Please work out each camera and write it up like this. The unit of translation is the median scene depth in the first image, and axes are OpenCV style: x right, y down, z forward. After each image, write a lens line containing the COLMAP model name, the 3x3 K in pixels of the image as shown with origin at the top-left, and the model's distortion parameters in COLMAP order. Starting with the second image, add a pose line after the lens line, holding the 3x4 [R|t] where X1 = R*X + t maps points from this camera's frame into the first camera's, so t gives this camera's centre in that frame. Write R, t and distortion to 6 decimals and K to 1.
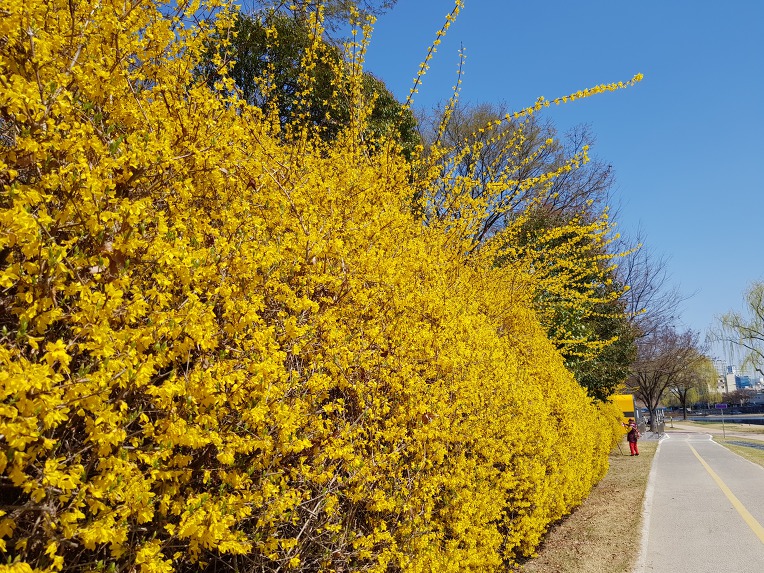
lens RADIAL K [[582.0, 0, 382.4], [0, 582.0, 292.2], [0, 0, 1]] dist [0.034448, -0.001054]
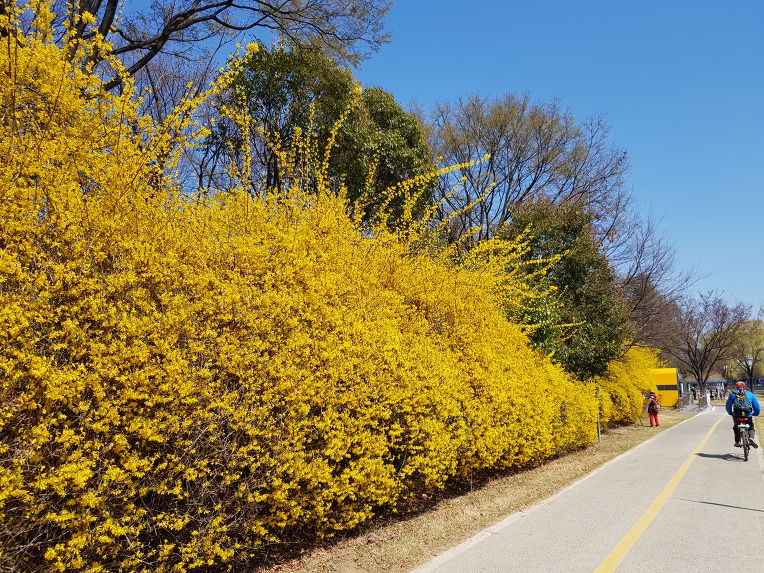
lens RADIAL K [[577.2, 0, 382.0], [0, 577.2, 286.5], [0, 0, 1]] dist [0.034413, -0.000376]
pose [[0.994170, -0.006519, -0.107625, 1.066084], [0.010764, 0.999185, 0.038904, -0.335173], [0.107284, -0.039836, 0.993430, -1.467321]]
